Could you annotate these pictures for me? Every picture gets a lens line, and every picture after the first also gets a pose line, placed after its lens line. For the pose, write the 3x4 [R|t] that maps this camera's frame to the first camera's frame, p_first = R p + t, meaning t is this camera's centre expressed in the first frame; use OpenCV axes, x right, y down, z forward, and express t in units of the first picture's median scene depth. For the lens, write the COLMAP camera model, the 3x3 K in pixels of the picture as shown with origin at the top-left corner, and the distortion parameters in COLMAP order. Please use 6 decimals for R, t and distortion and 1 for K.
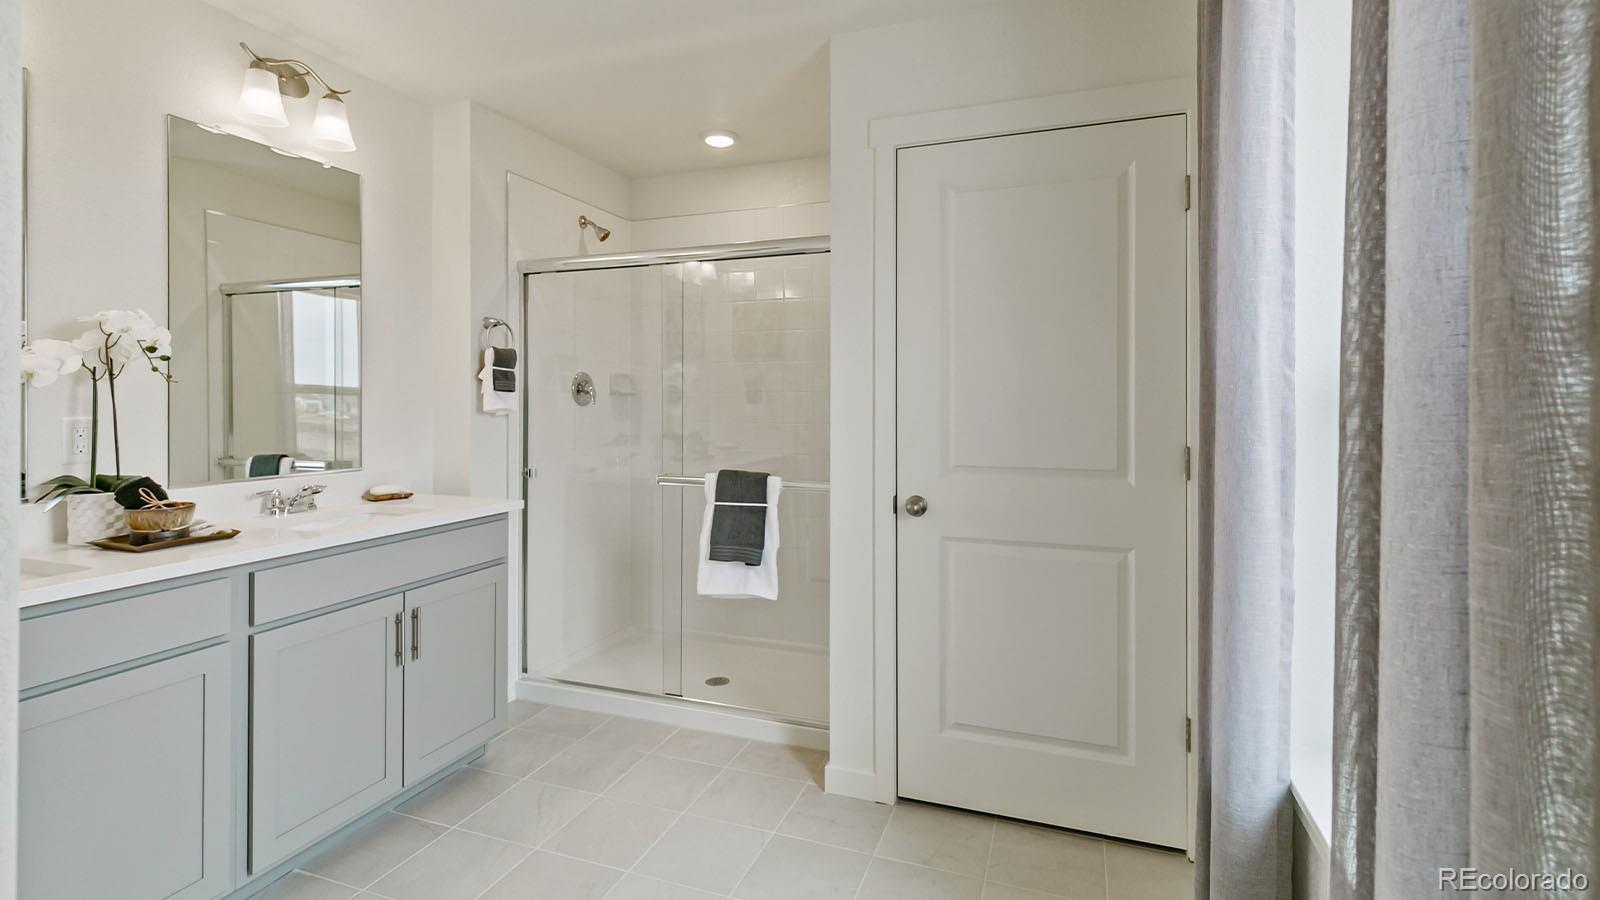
lens RADIAL K [[716.4, 0, 798.0], [0, 716.4, 365.8], [0, 0, 1]] dist [0.002404, -0.000060]
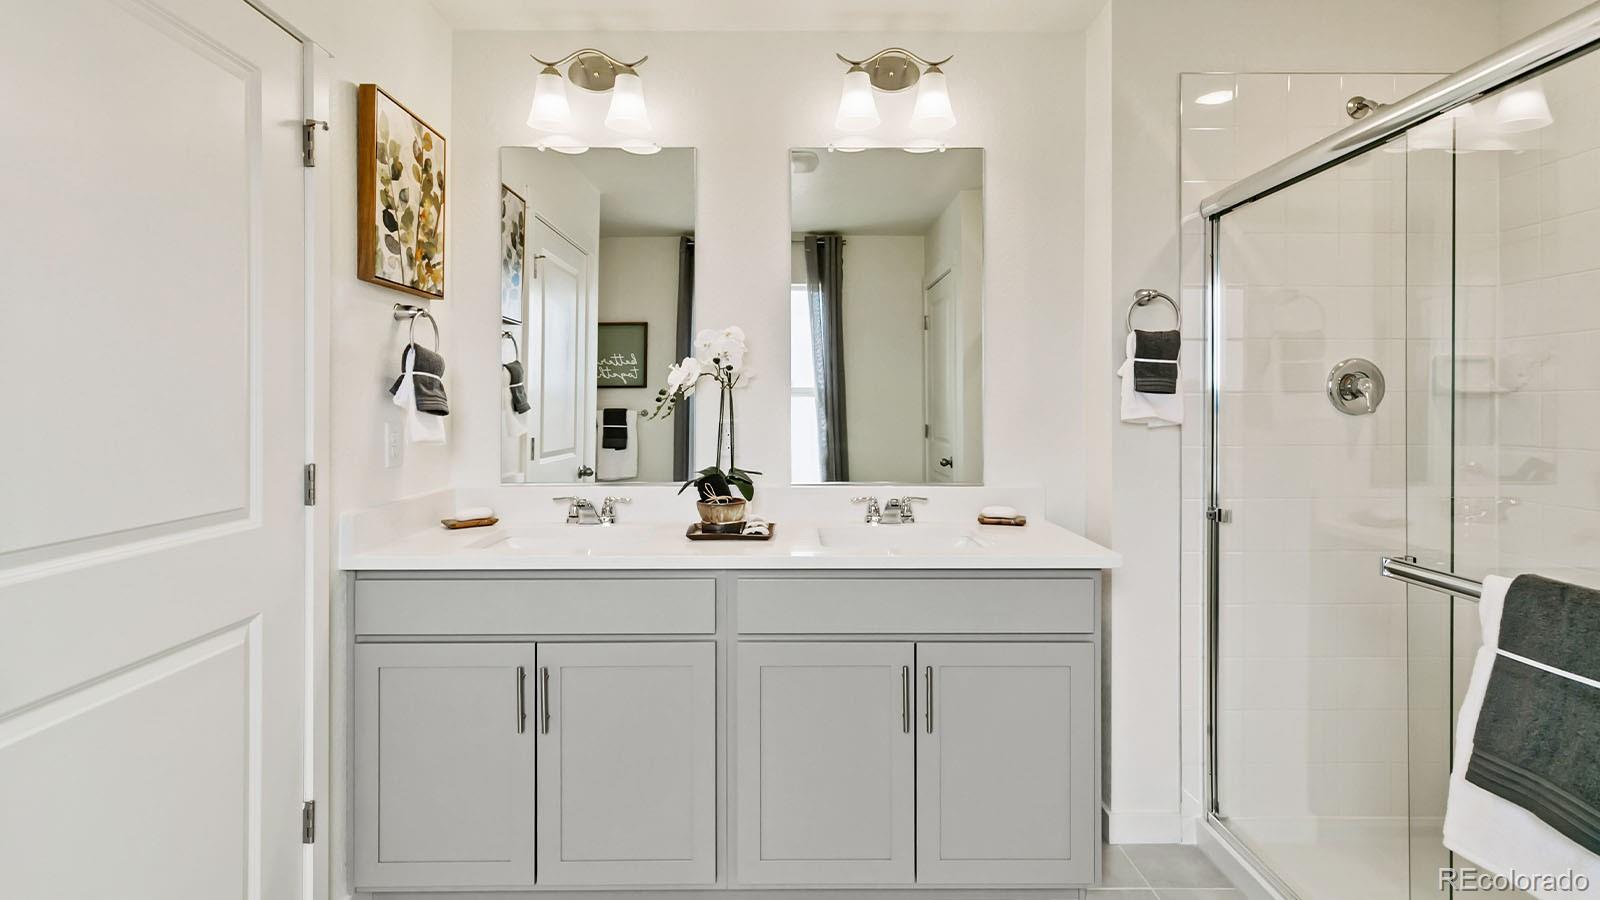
lens RADIAL K [[735.4, 0, 800.2], [0, 735.4, 390.8], [0, 0, 1]] dist [-0.000420, -0.000003]
pose [[0.357256, -0.013674, -0.933906, 0.143288], [0.044578, 0.999003, 0.002426, 0.017997], [0.932942, -0.042499, 0.357509, 0.462704]]
